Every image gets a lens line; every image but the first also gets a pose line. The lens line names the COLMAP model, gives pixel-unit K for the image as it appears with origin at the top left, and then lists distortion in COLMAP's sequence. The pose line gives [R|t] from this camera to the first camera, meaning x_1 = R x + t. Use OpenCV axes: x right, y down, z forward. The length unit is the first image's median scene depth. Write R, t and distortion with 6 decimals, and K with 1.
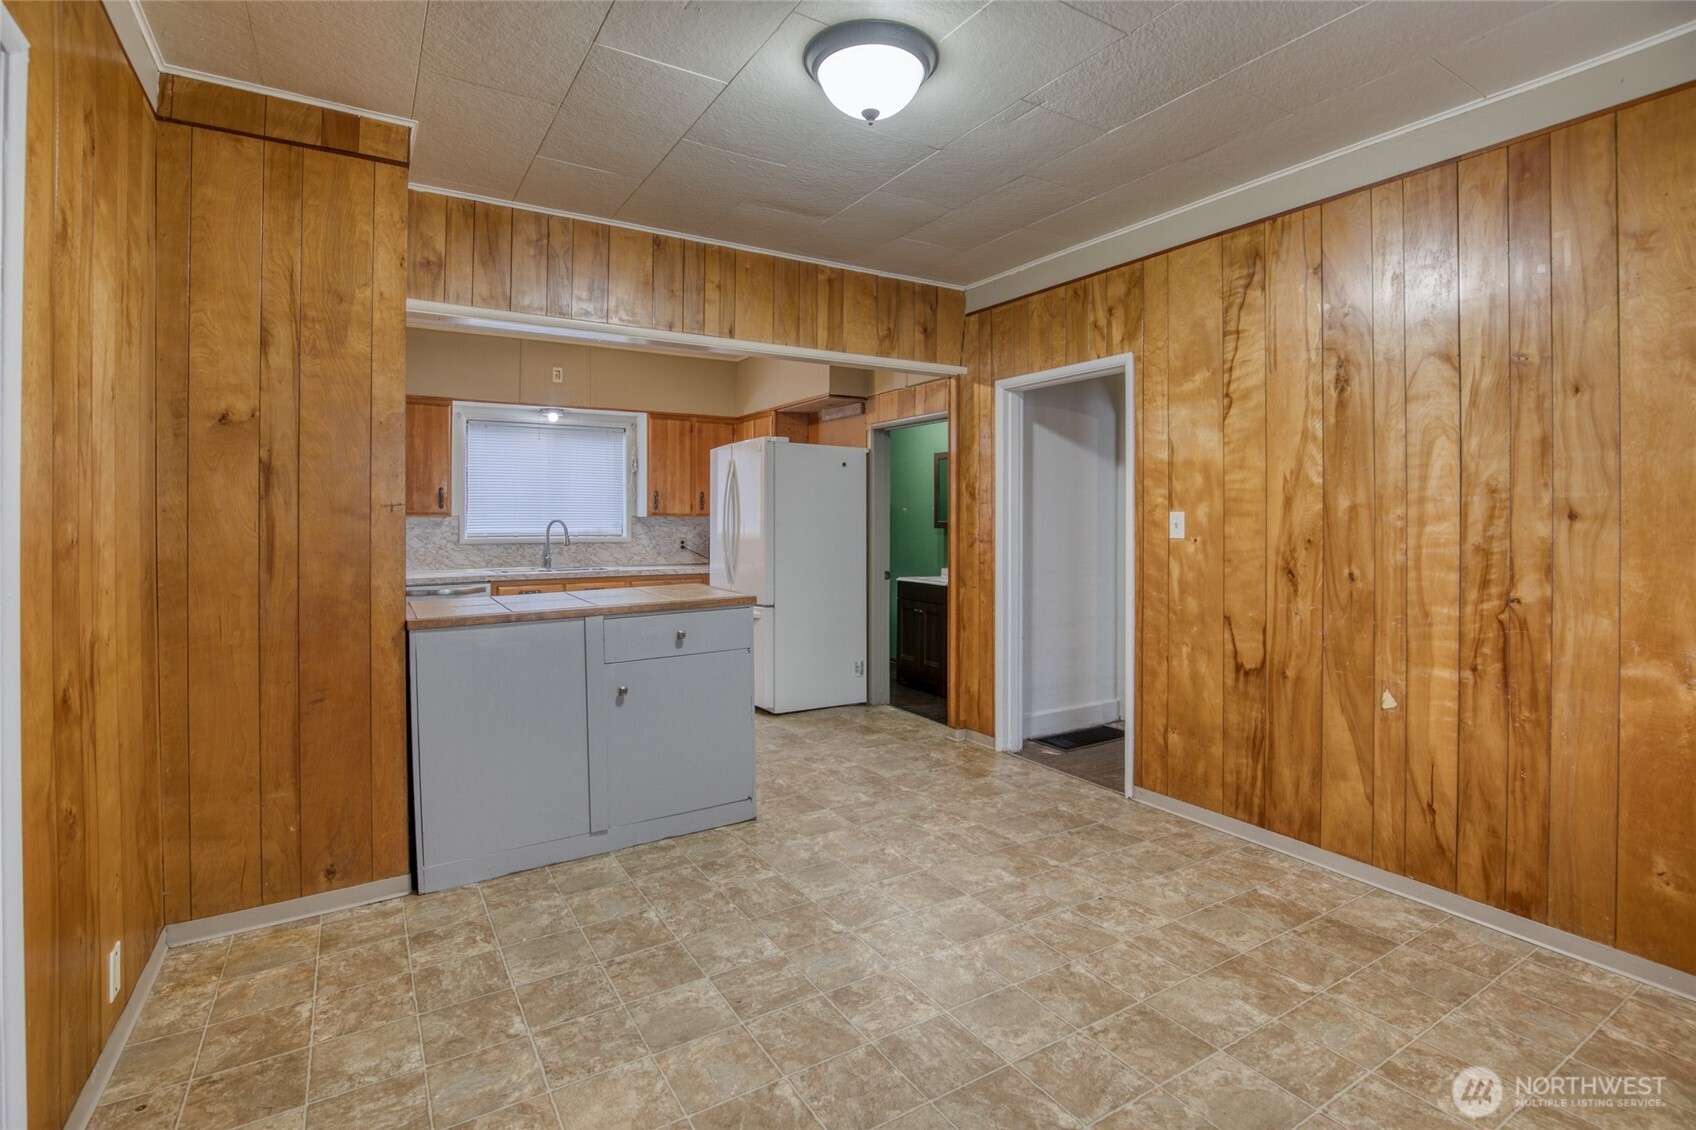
lens RADIAL K [[795.3, 0, 831.0], [0, 795.3, 516.8], [0, 0, 1]] dist [-0.032887, 0.004836]
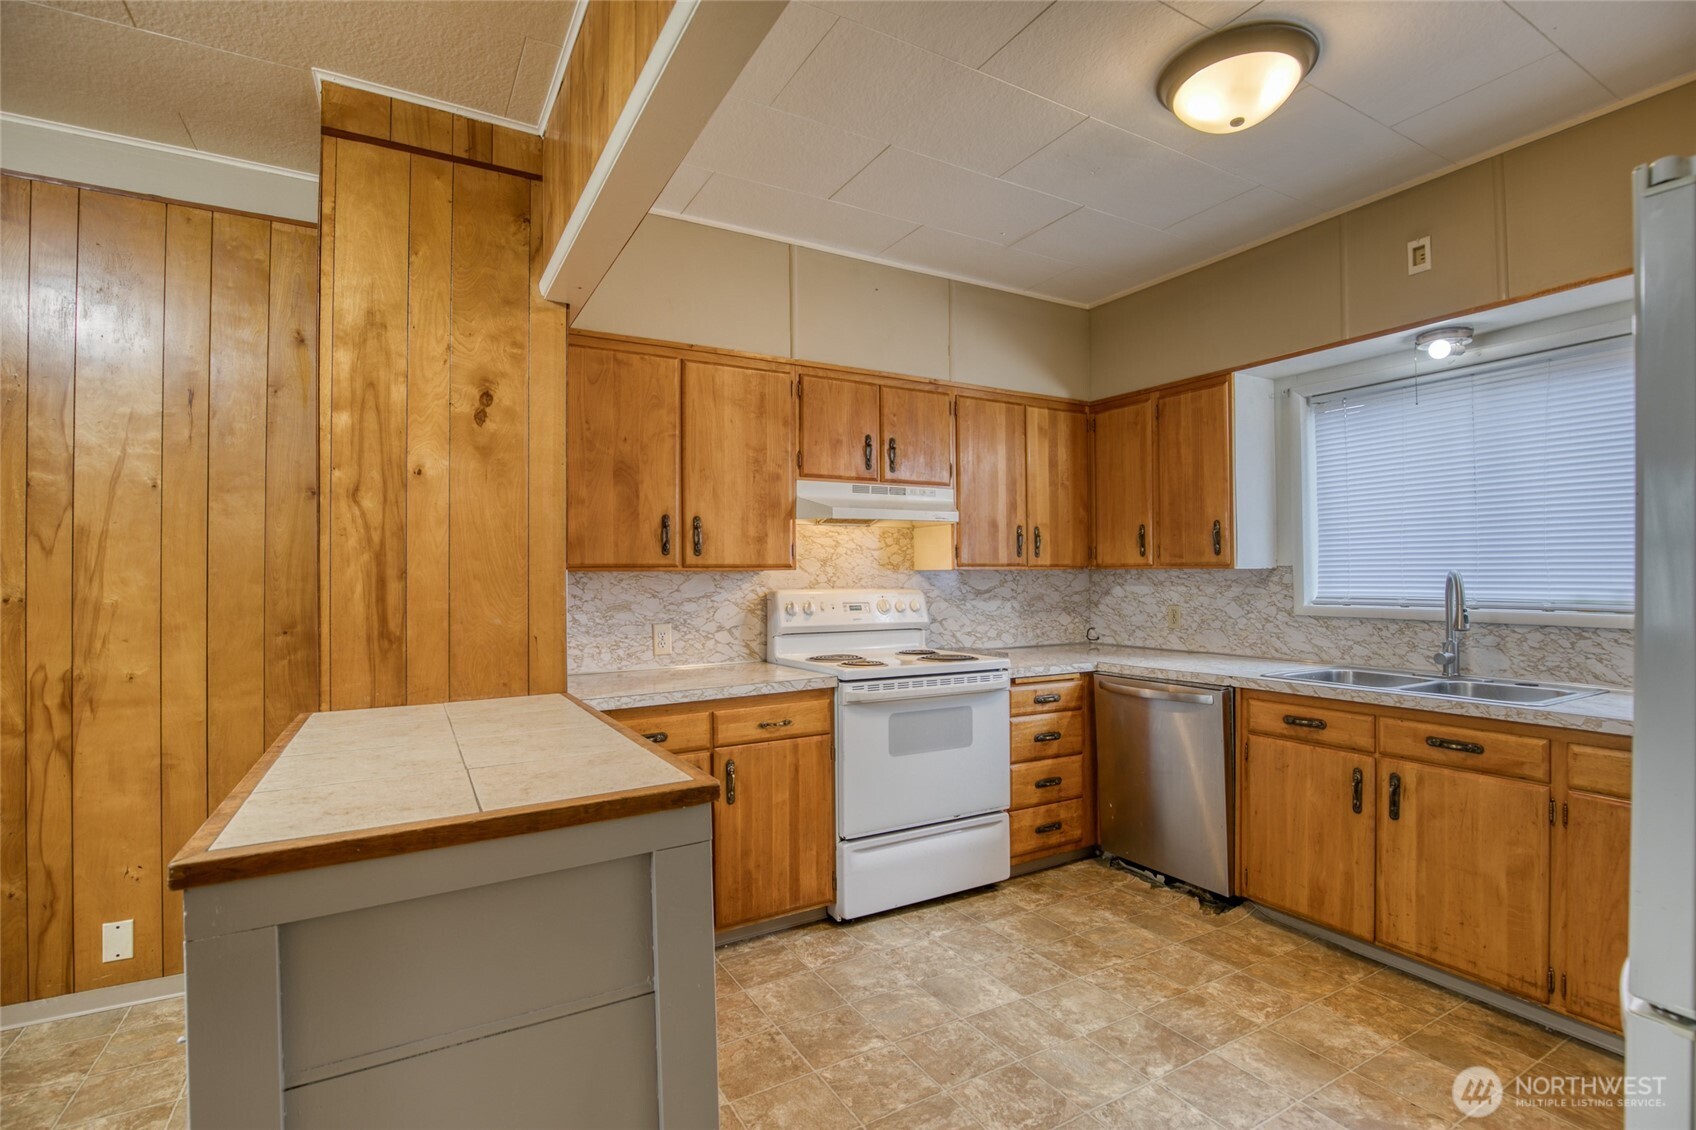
lens RADIAL K [[795.3, 0, 851.3], [0, 795.3, 559.7], [0, 0, 1]] dist [-0.032887, 0.004836]
pose [[0.003806, -0.017084, -0.999847, 0.103176], [0.011412, 0.999790, -0.017040, -0.000047], [0.999928, -0.011345, 0.004001, 0.676627]]
